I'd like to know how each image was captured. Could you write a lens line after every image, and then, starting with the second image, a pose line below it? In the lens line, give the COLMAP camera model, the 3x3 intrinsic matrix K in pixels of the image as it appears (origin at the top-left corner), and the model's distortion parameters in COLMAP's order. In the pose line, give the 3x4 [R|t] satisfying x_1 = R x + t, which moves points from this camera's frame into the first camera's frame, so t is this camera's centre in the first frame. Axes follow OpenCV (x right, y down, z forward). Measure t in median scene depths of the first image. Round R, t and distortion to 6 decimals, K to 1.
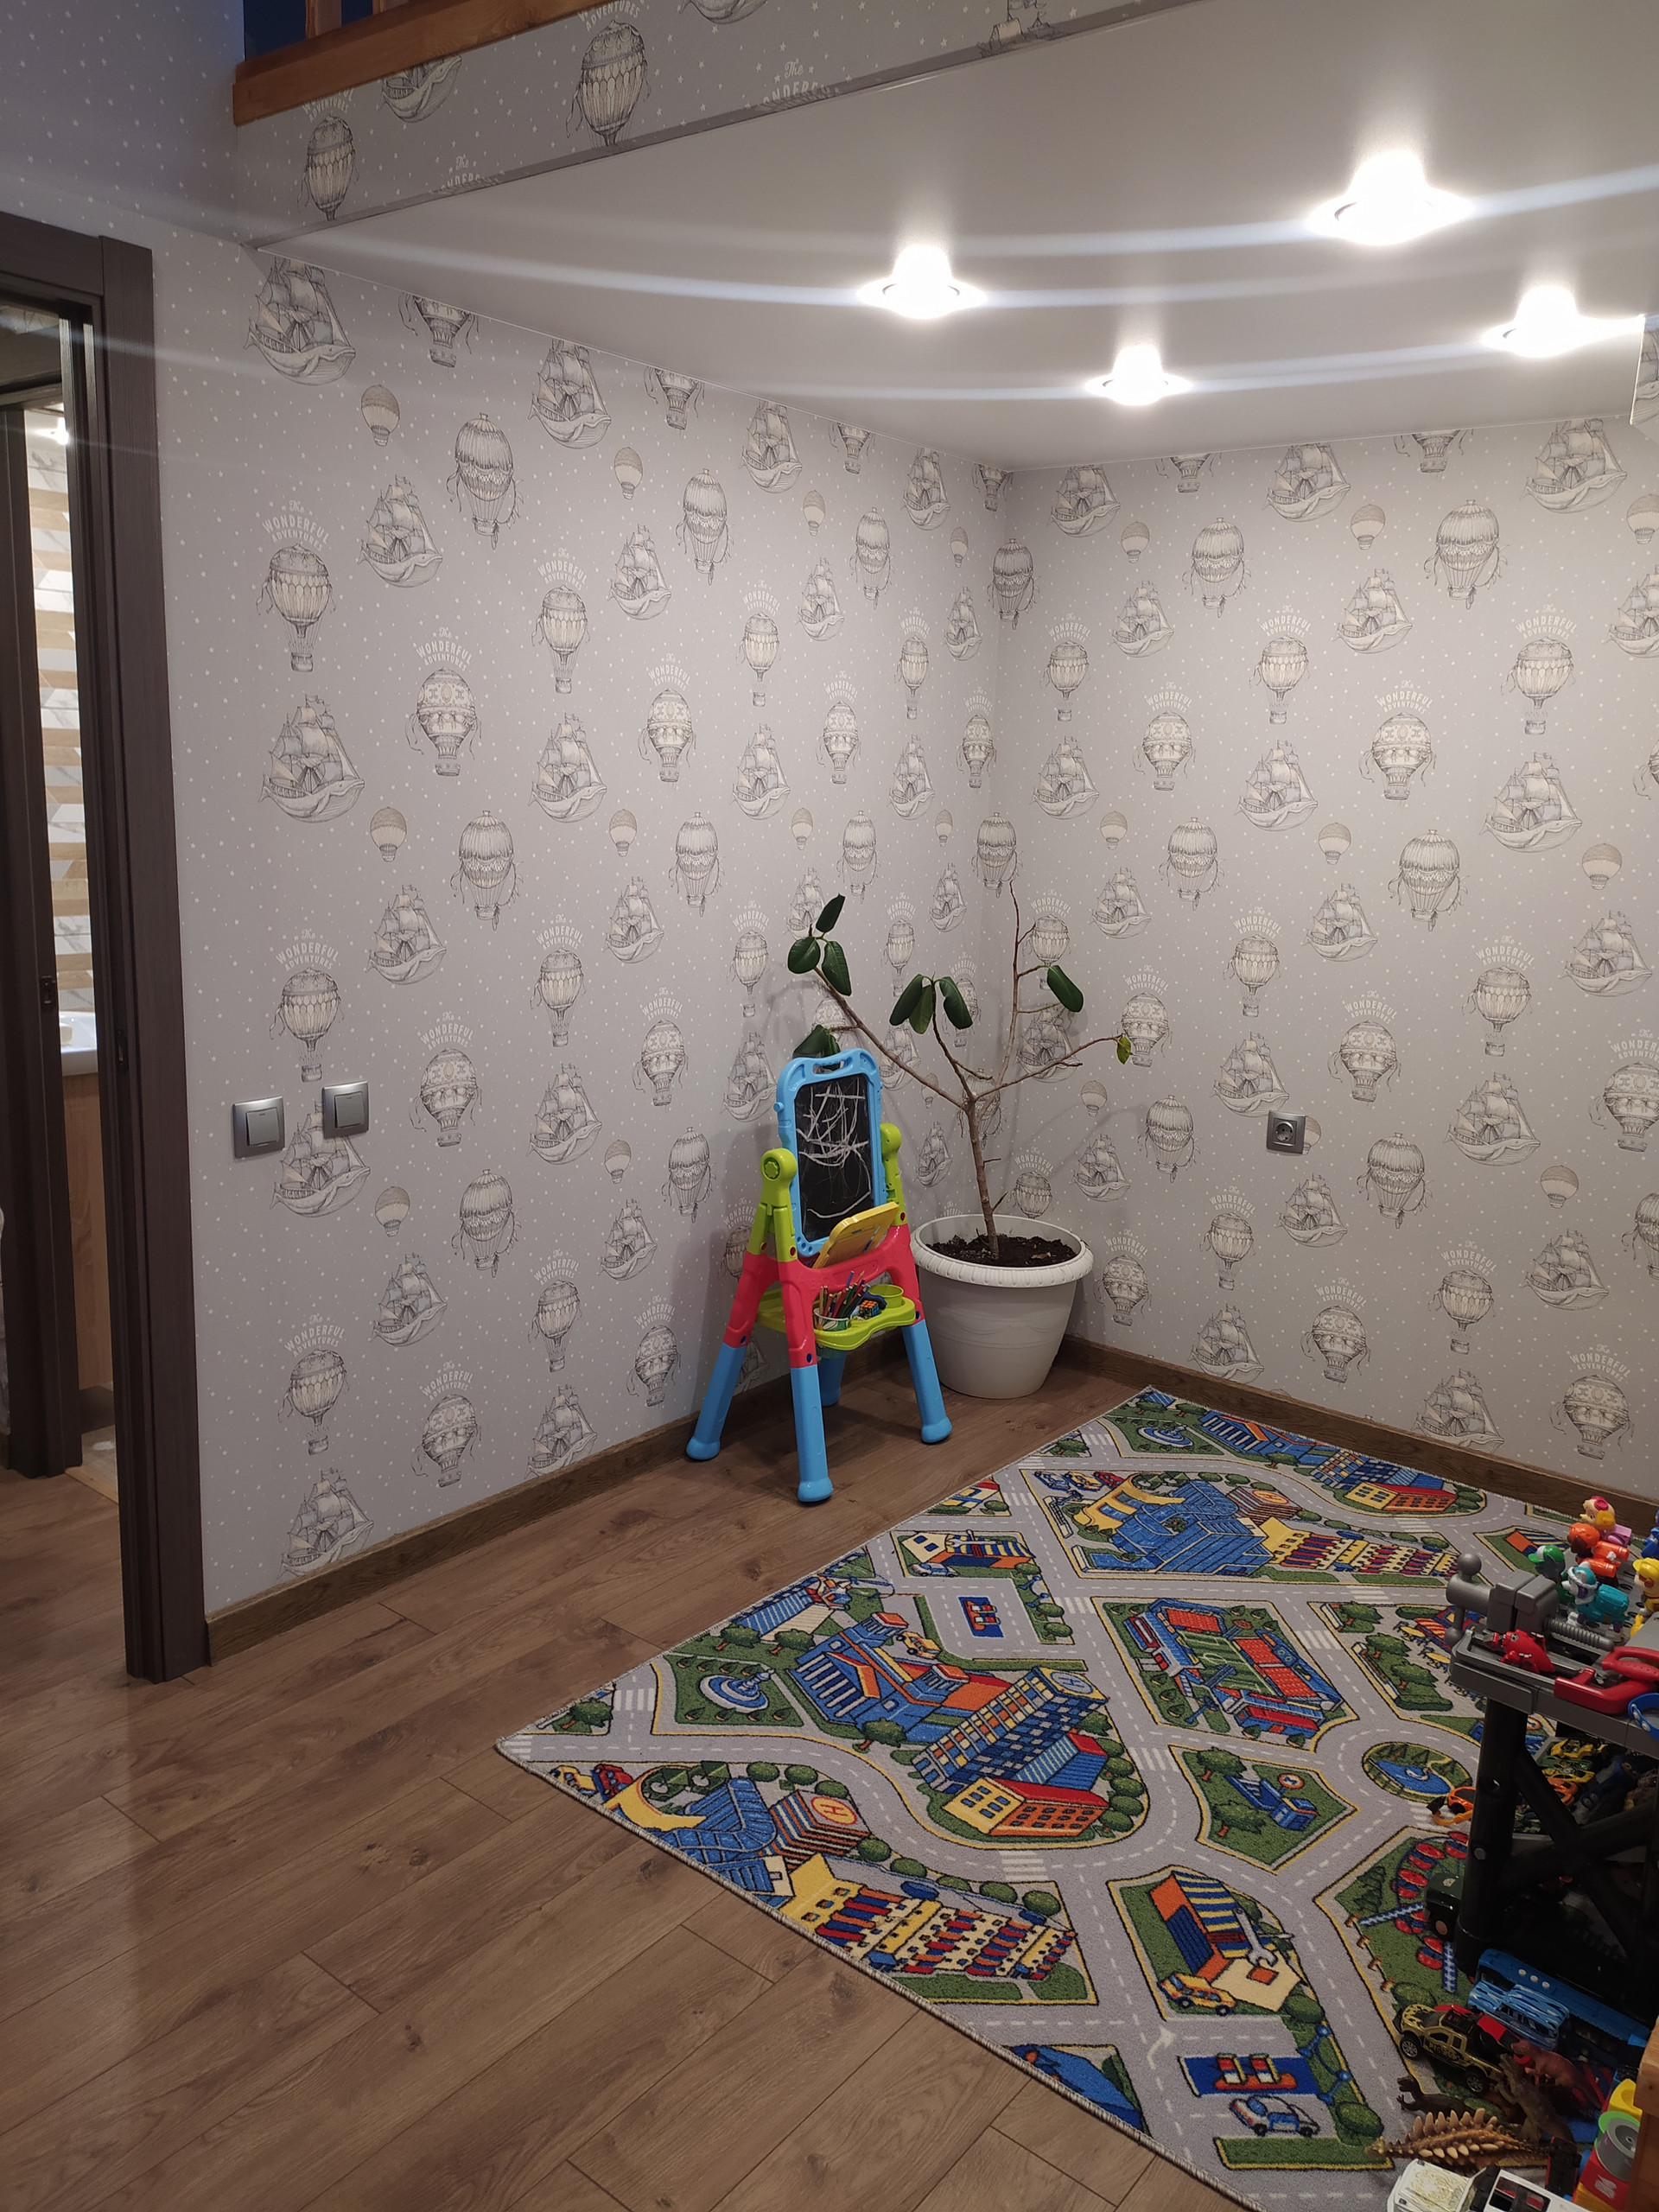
lens RADIAL K [[1663.1, 0, 832.0], [0, 1663.1, 1101.2], [0, 0, 1]] dist [0.050910, -0.045421]
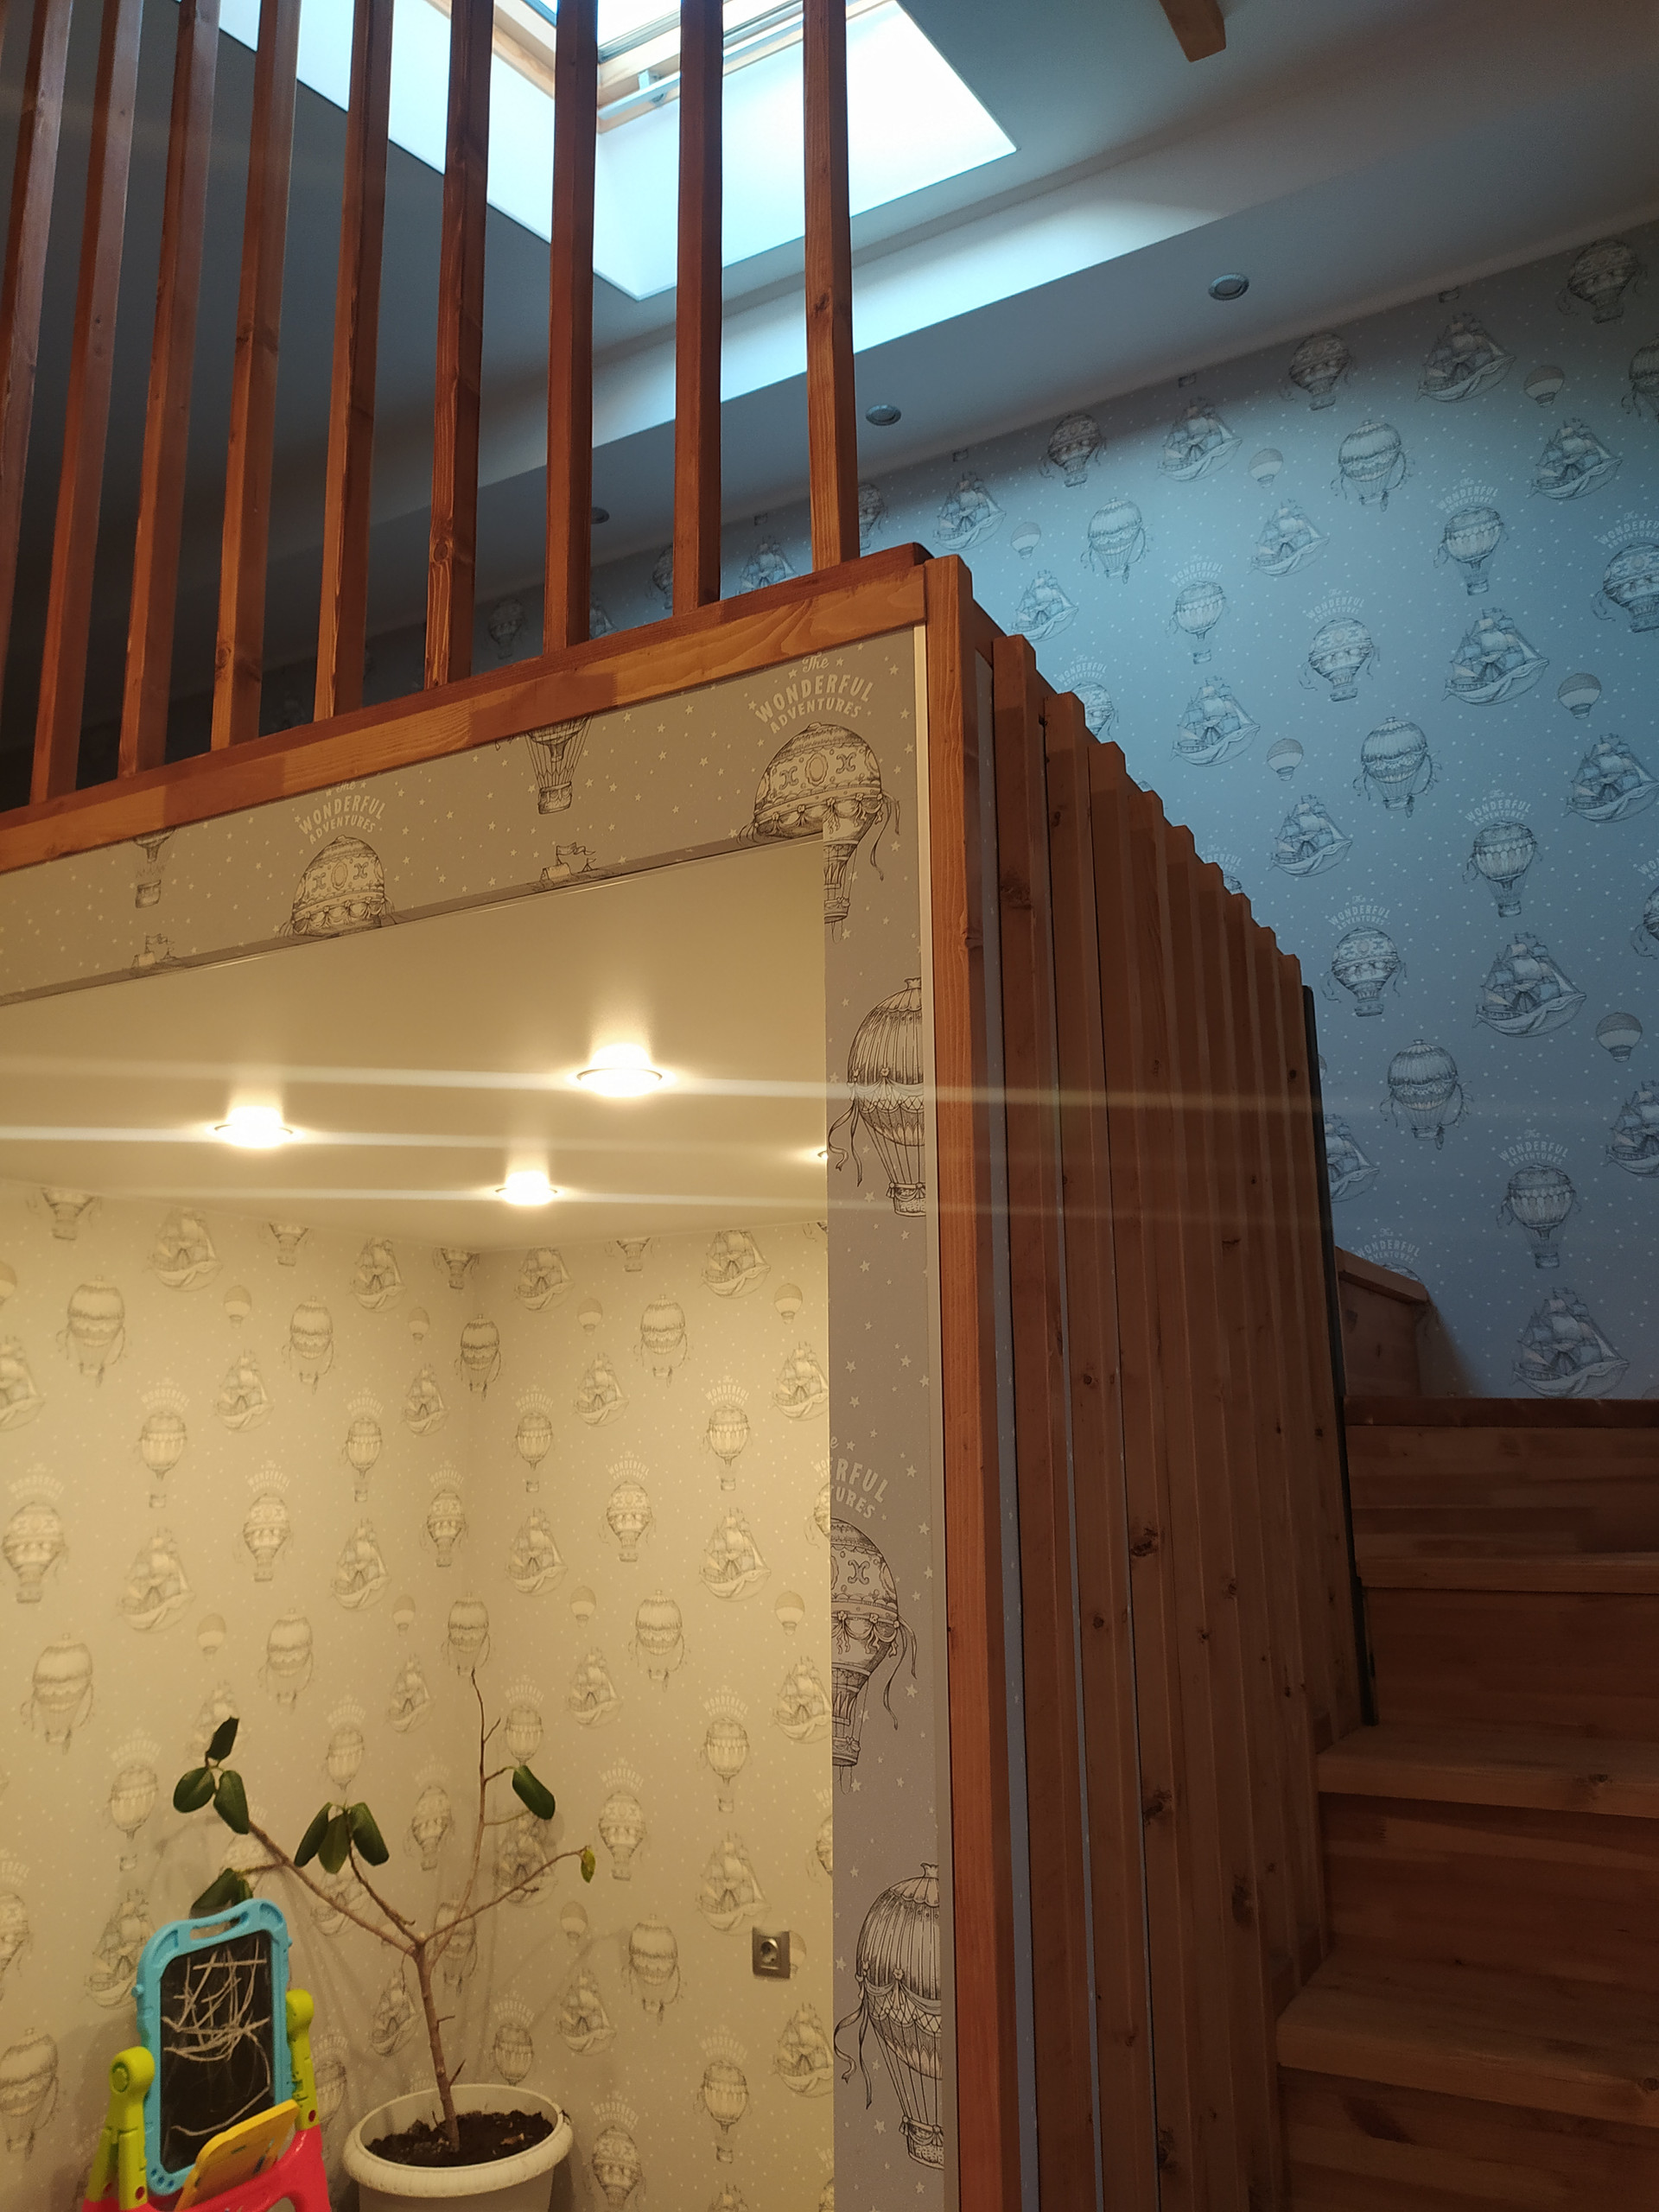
lens RADIAL K [[1670.5, 0, 838.2], [0, 1670.5, 1081.7], [0, 0, 1]] dist [0.070335, -0.095198]
pose [[0.984090, -0.008065, 0.177488, 0.151918], [0.080550, 0.910659, -0.405230, -0.036320], [-0.158363, 0.413080, 0.896820, -0.008944]]
